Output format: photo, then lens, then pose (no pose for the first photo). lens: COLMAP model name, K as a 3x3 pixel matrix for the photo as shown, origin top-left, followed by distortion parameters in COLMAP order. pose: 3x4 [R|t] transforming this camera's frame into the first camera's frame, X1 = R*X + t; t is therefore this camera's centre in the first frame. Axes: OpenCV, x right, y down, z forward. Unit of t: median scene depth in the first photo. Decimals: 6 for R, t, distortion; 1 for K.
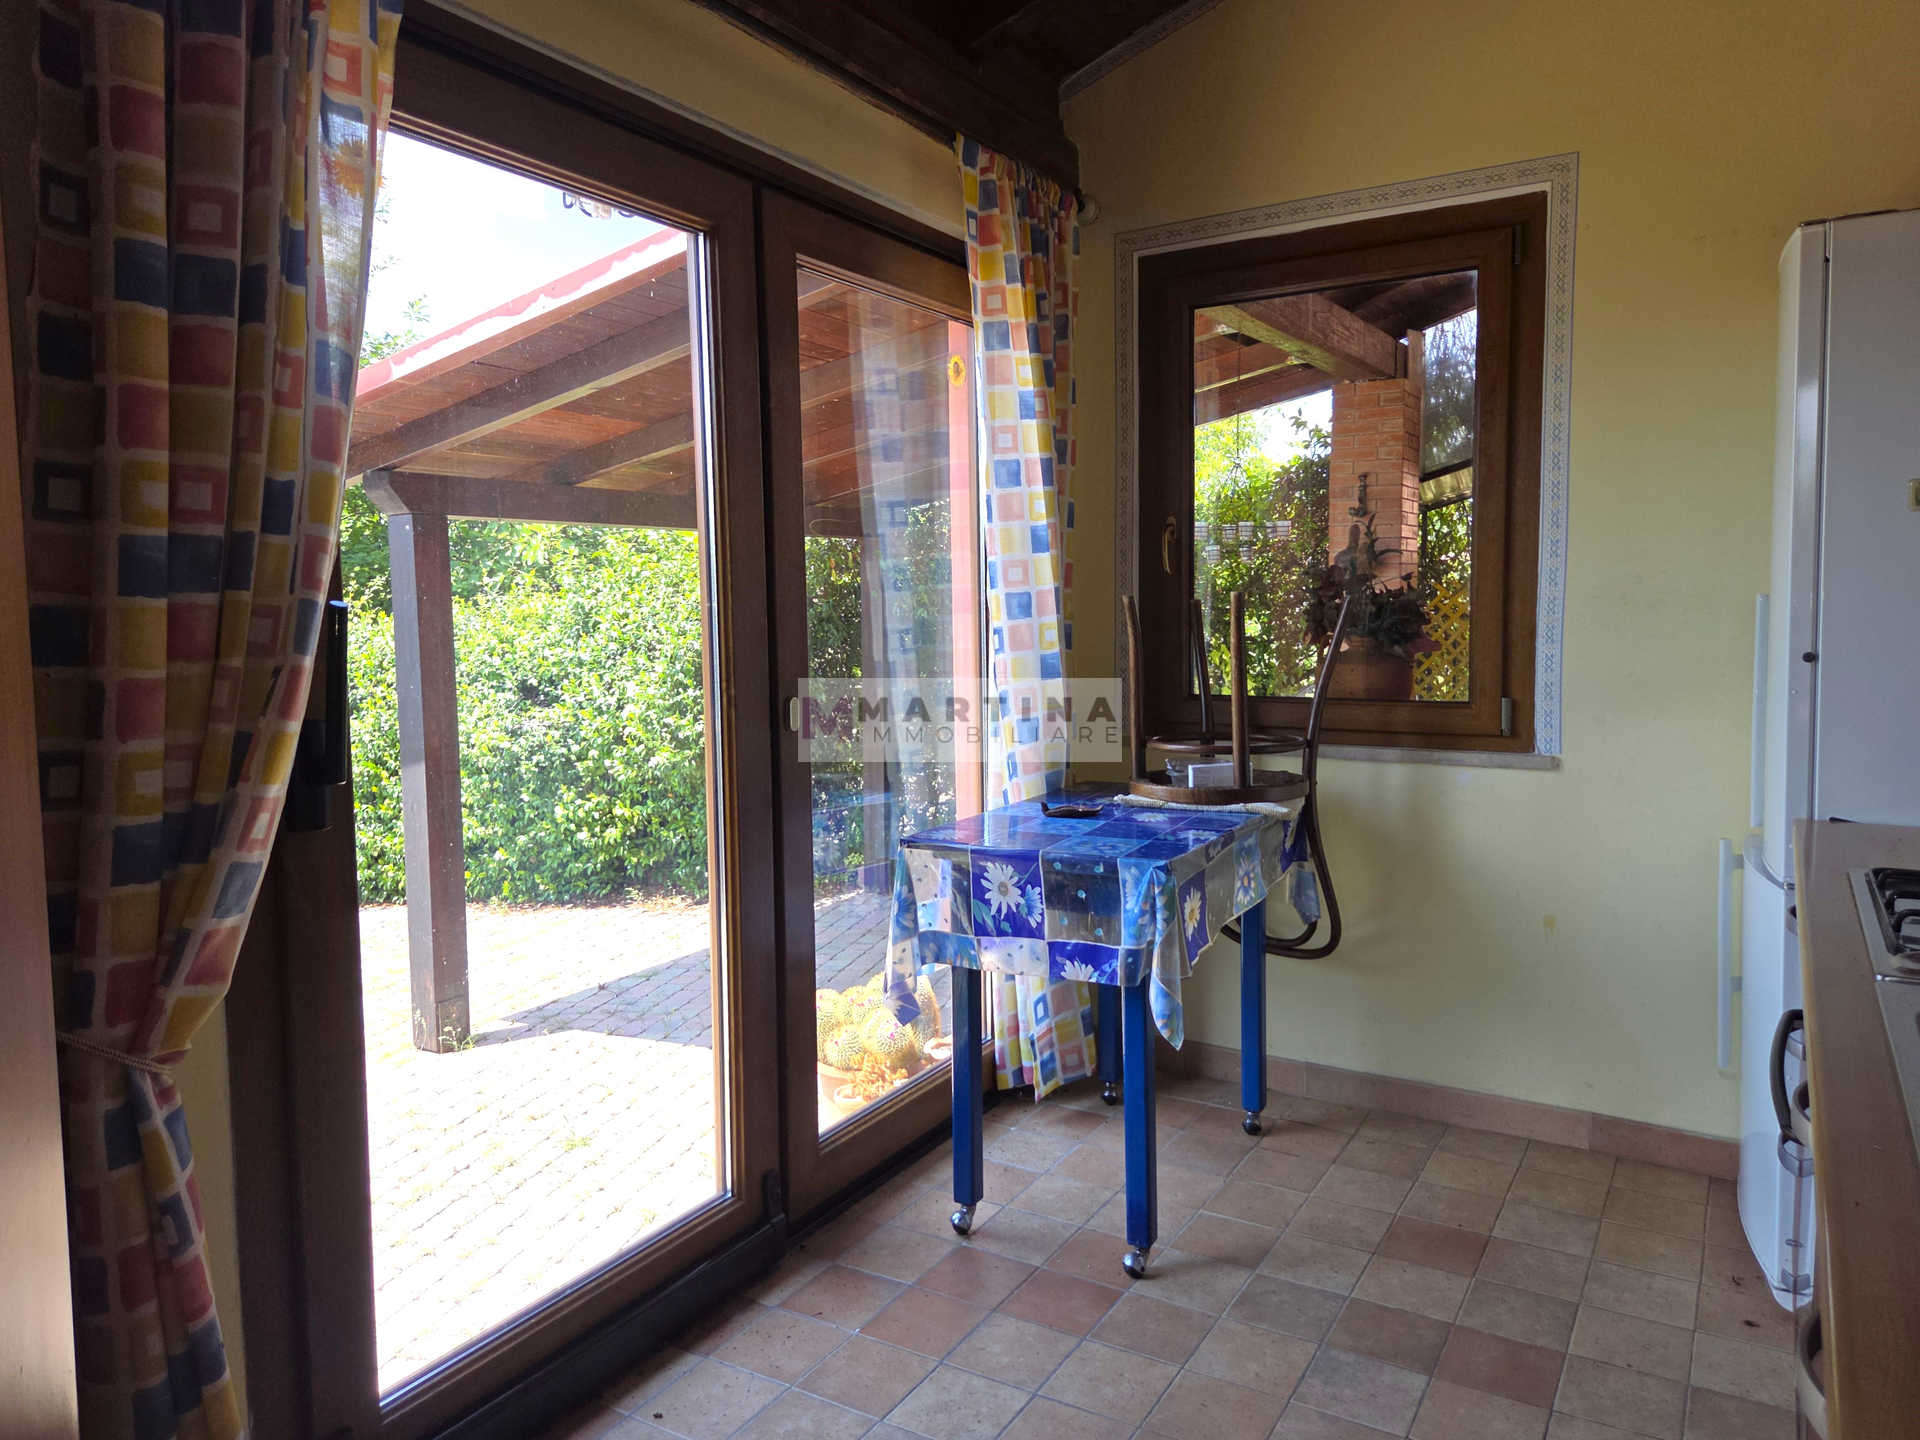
lens RADIAL K [[1281.5, 0, 964.6], [0, 1281.5, 704.5], [0, 0, 1]] dist [0.073695, -0.049536]
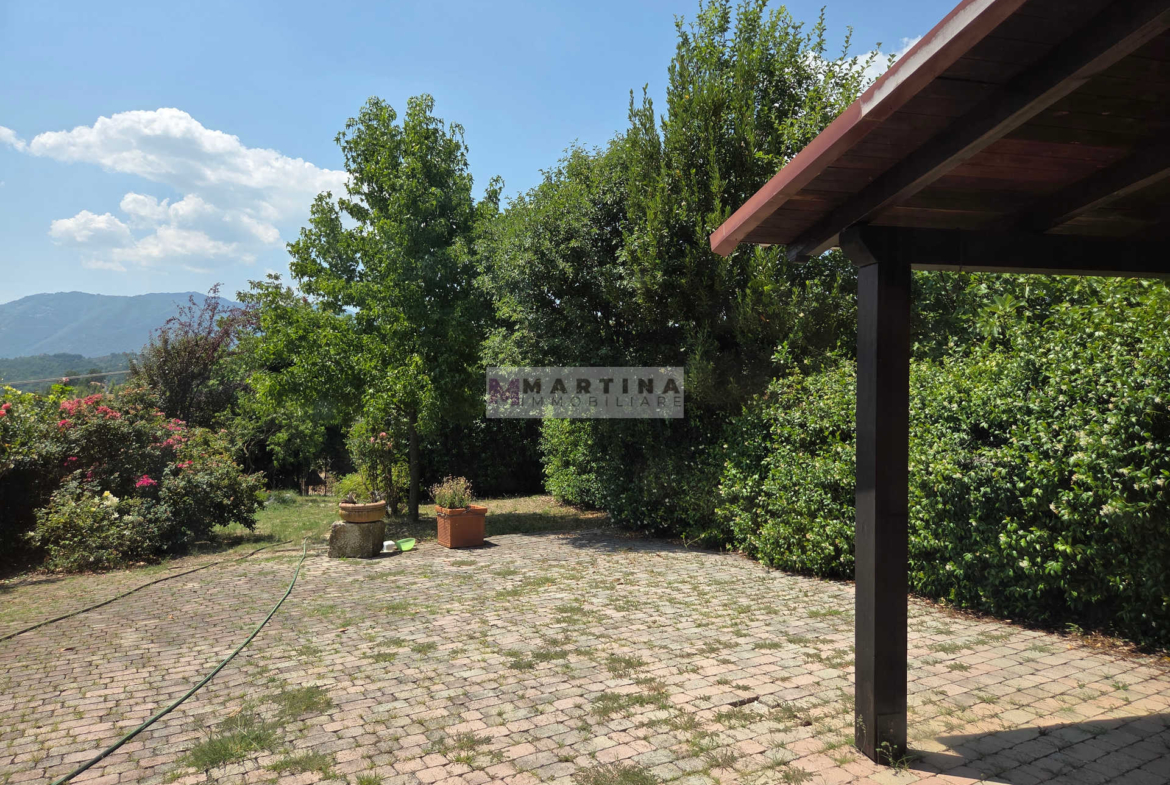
lens RADIAL K [[785.1, 0, 592.7], [0, 785.1, 385.3], [0, 0, 1]] dist [0.054441, -0.033336]
pose [[0.708133, 0.027372, -0.705549, -0.073591], [-0.073962, 0.996627, -0.035569, -0.001580], [0.702195, 0.077371, 0.707768, 0.223088]]
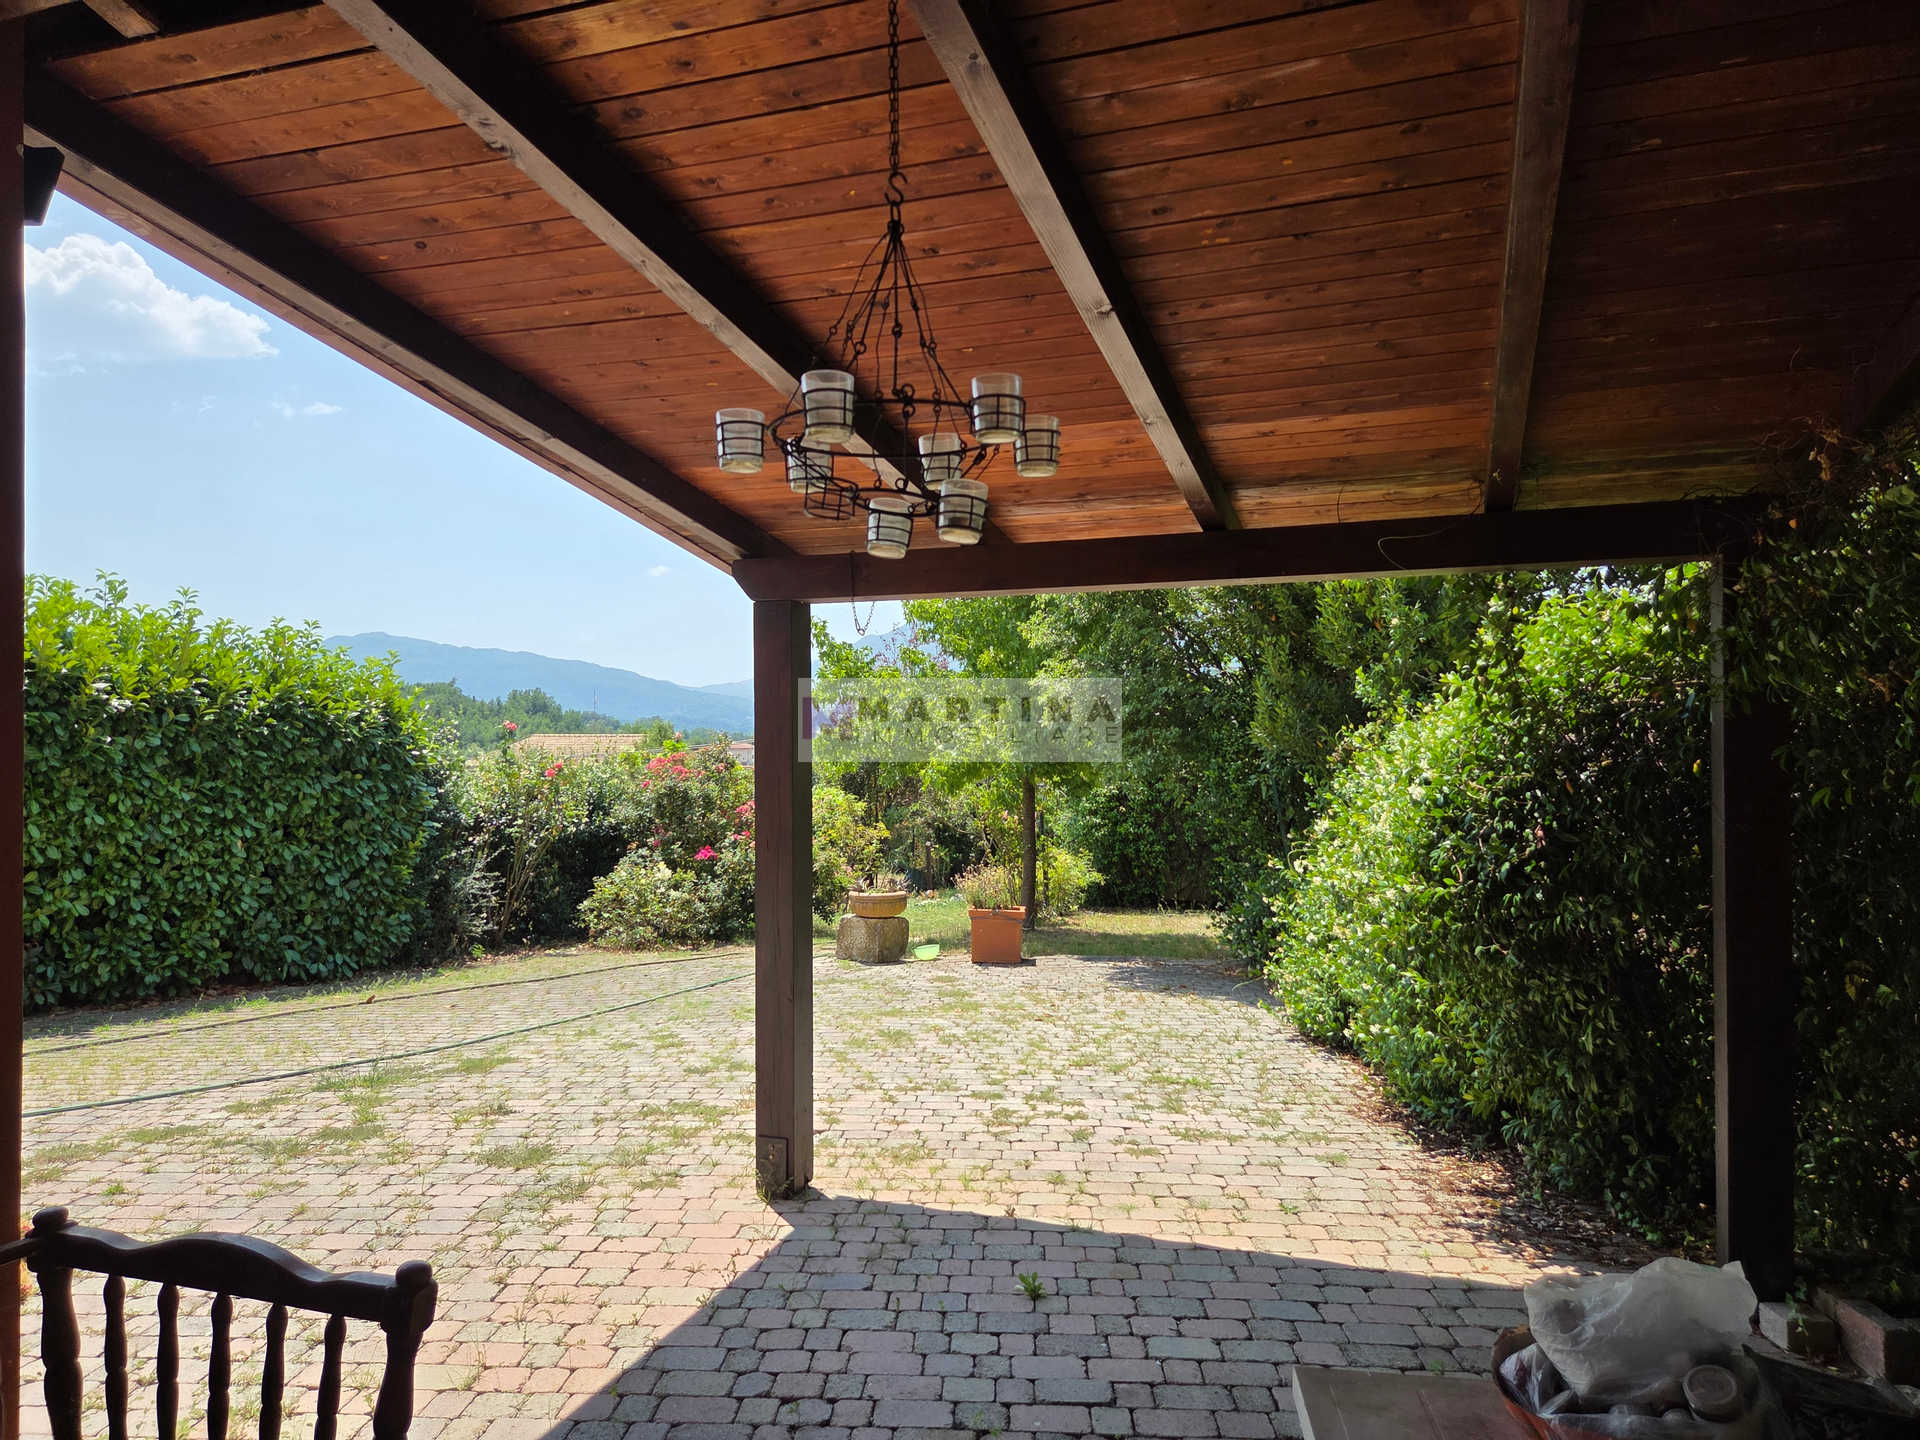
lens RADIAL K [[1281.5, 0, 962.8], [0, 1281.5, 725.9], [0, 0, 1]] dist [0.073695, -0.049536]
pose [[0.215061, 0.017840, -0.976438, 0.328746], [-0.076663, 0.997056, 0.001331, -0.045926], [0.973587, 0.074571, 0.215796, 0.594895]]
